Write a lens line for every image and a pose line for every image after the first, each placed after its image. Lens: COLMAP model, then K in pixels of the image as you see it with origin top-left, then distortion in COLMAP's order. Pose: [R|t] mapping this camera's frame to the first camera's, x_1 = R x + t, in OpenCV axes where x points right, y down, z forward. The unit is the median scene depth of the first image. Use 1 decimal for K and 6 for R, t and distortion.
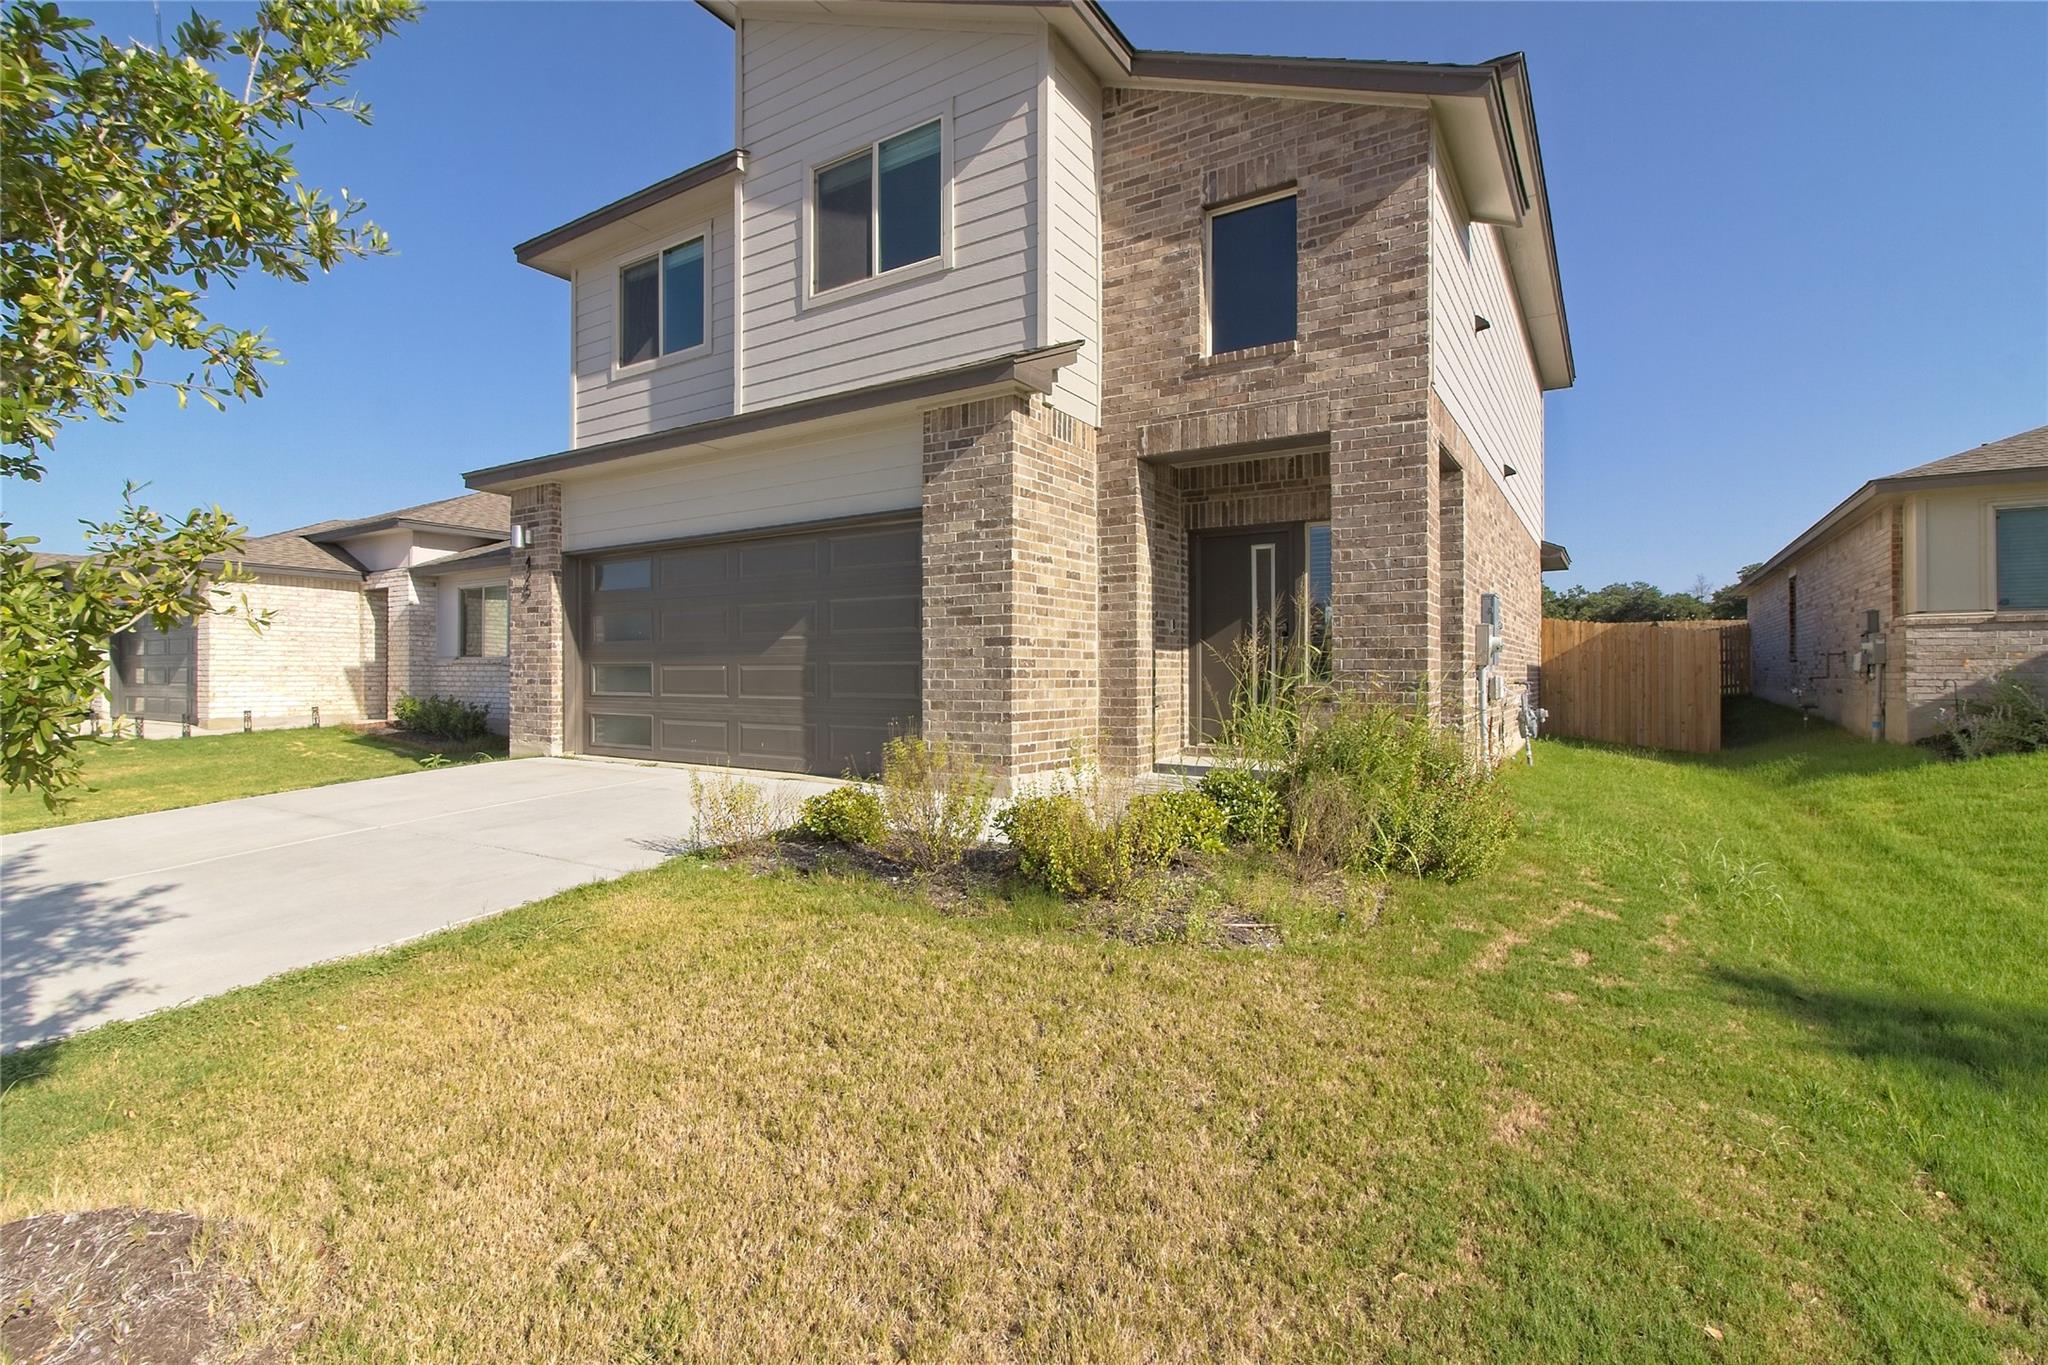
lens RADIAL K [[944.2, 0, 1019.8], [0, 944.2, 672.6], [0, 0, 1]] dist [-0.010153, 0.006519]
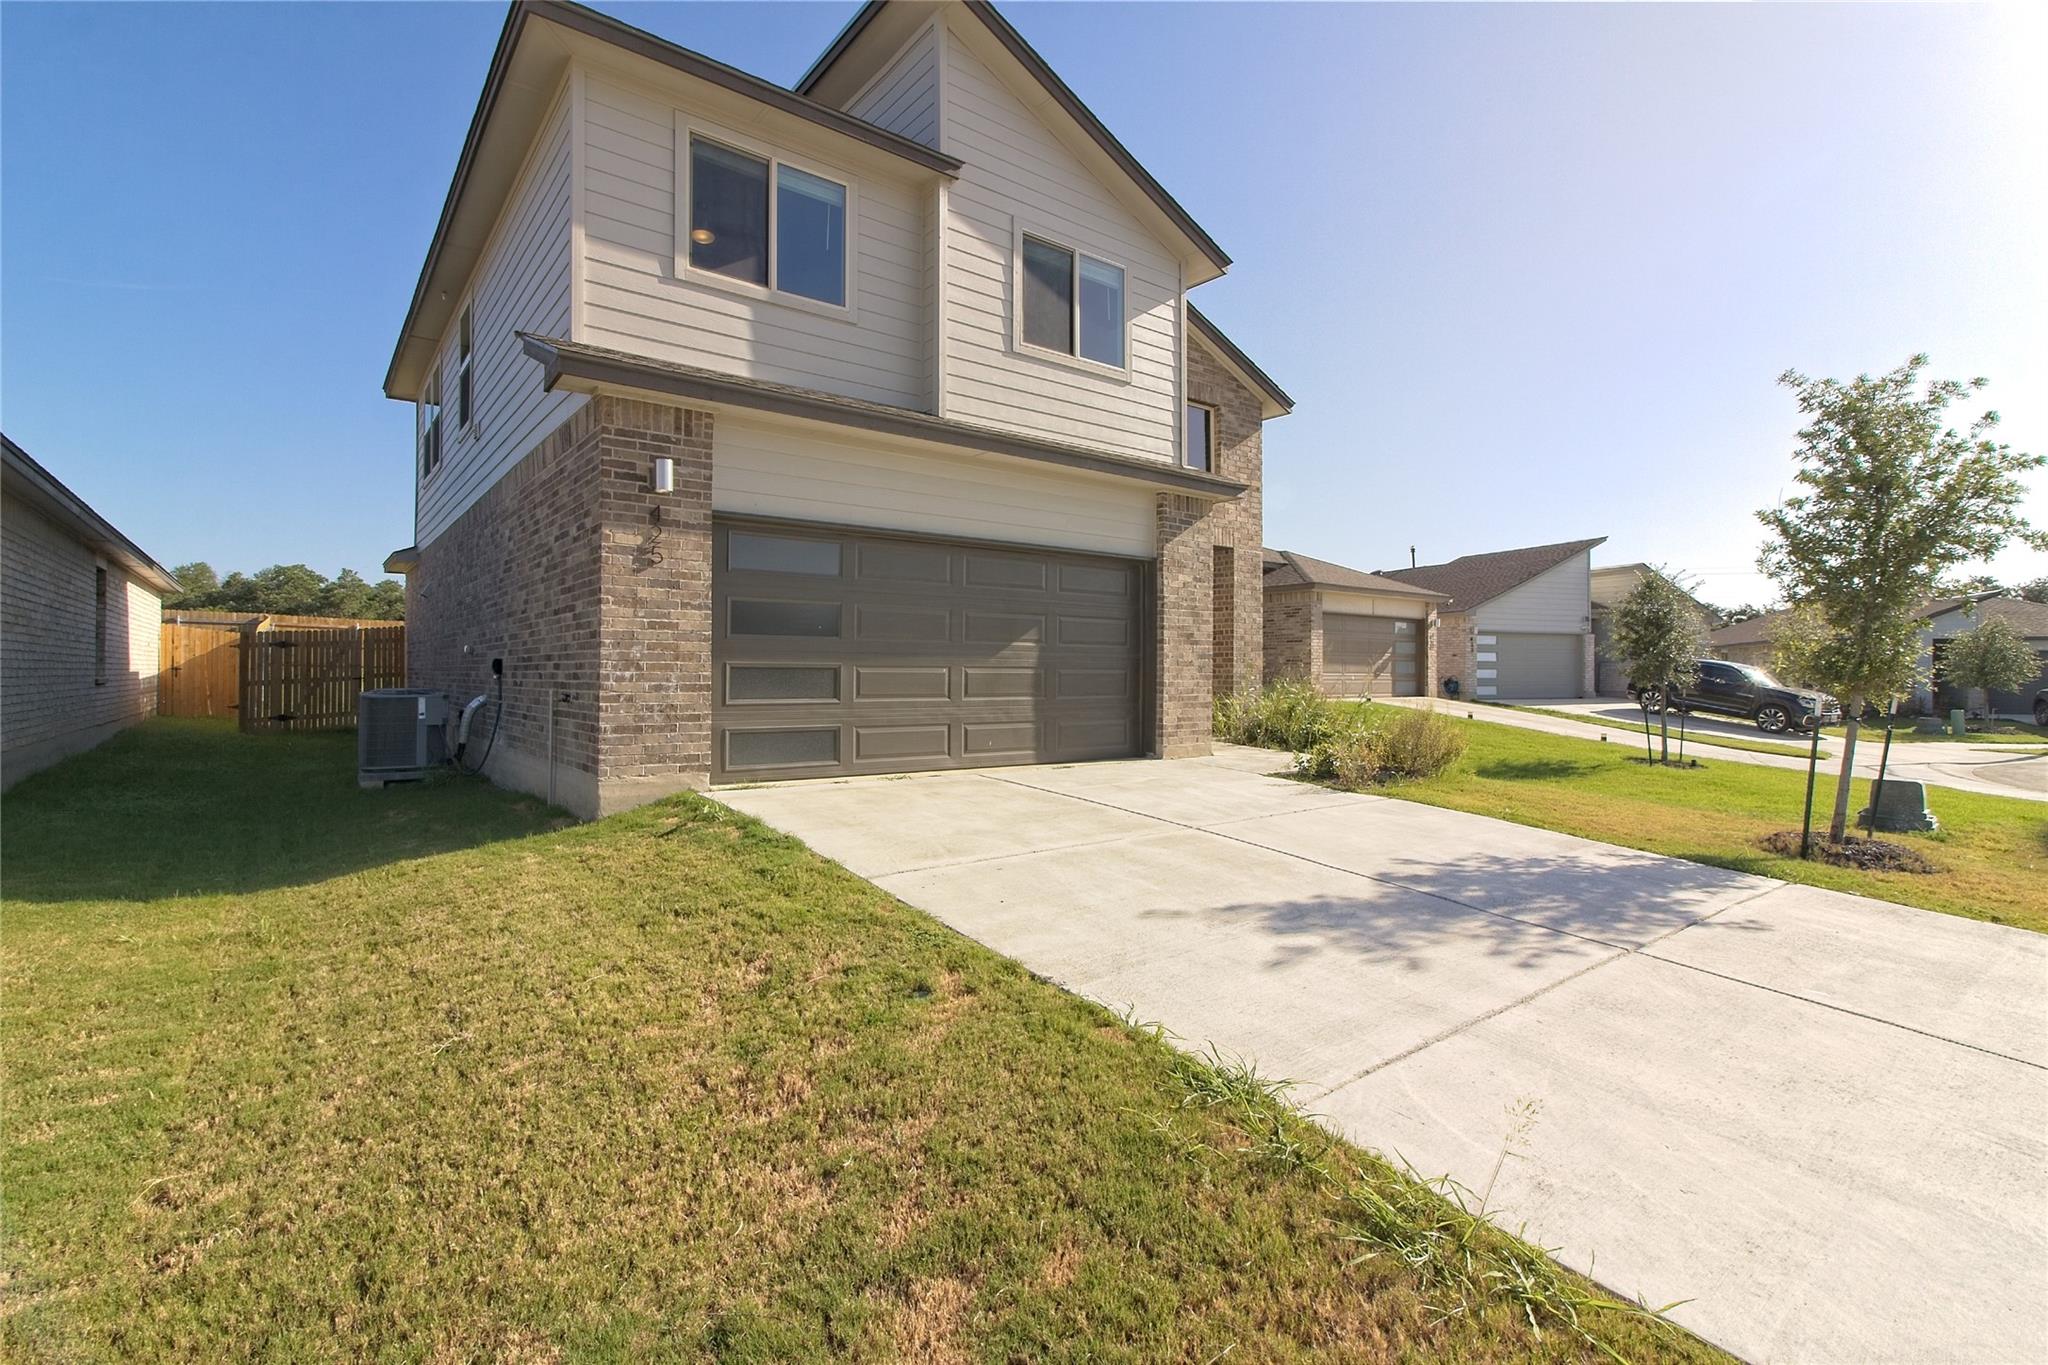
lens RADIAL K [[944.2, 0, 1027.3], [0, 944.2, 667.3], [0, 0, 1]] dist [-0.010153, 0.006519]
pose [[0.327777, 0.005709, 0.944738, -1.458535], [-0.005421, 0.999977, -0.004162, -0.005784], [-0.944740, -0.003757, 0.327800, 0.703512]]
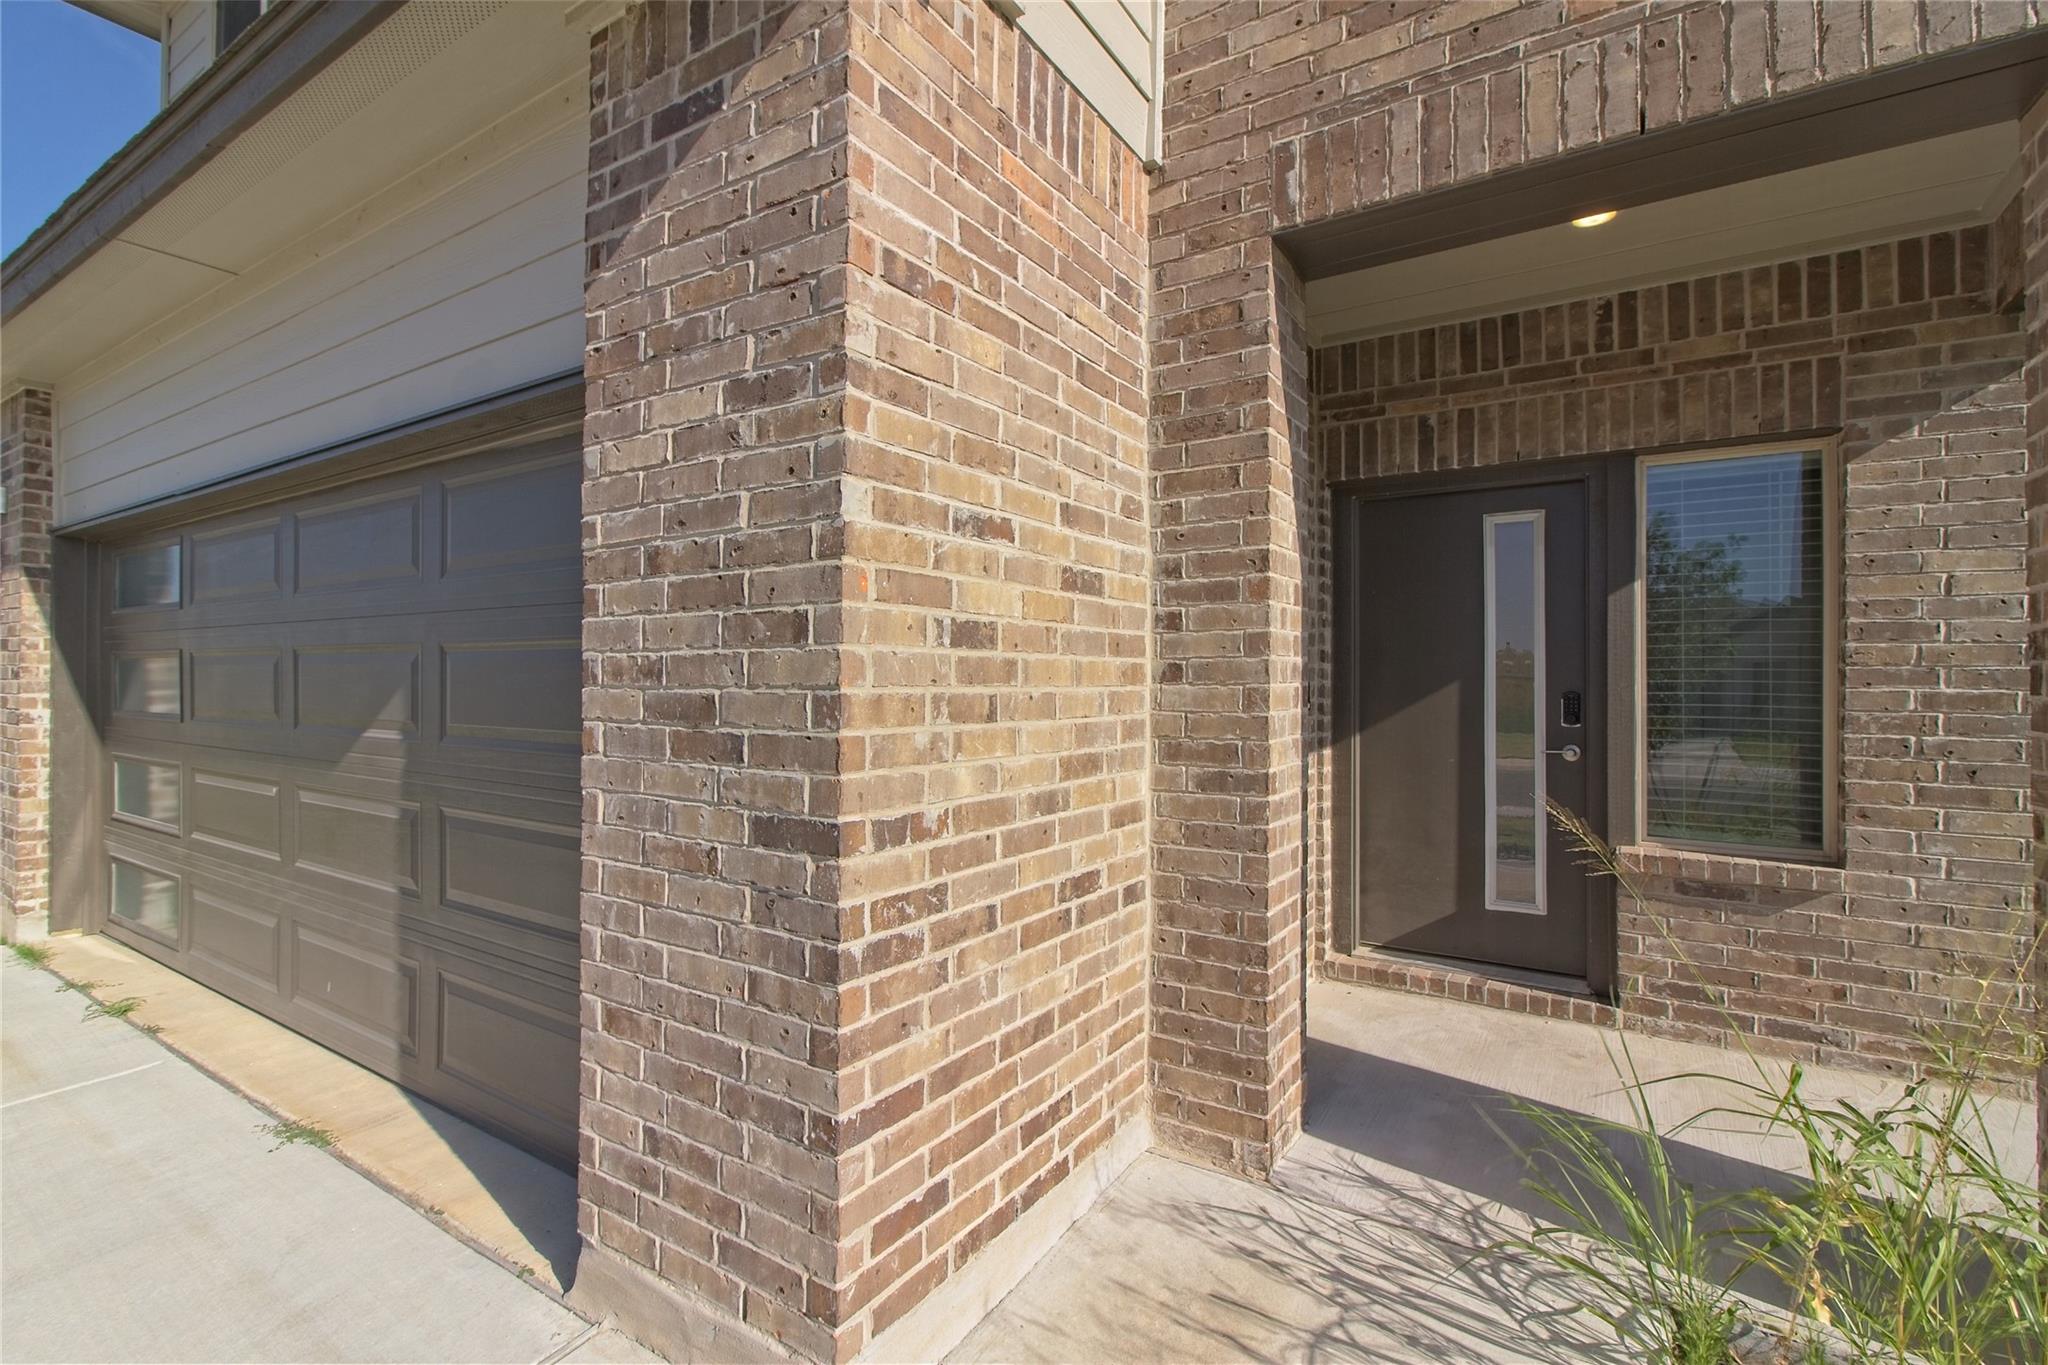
lens RADIAL K [[944.2, 0, 1029.2], [0, 944.2, 695.4], [0, 0, 1]] dist [-0.010153, 0.006519]
pose [[0.999990, 0.003951, 0.002061, 0.037831], [-0.003991, 0.999794, 0.019903, -0.070199], [-0.001982, -0.019911, 0.999800, 0.673067]]
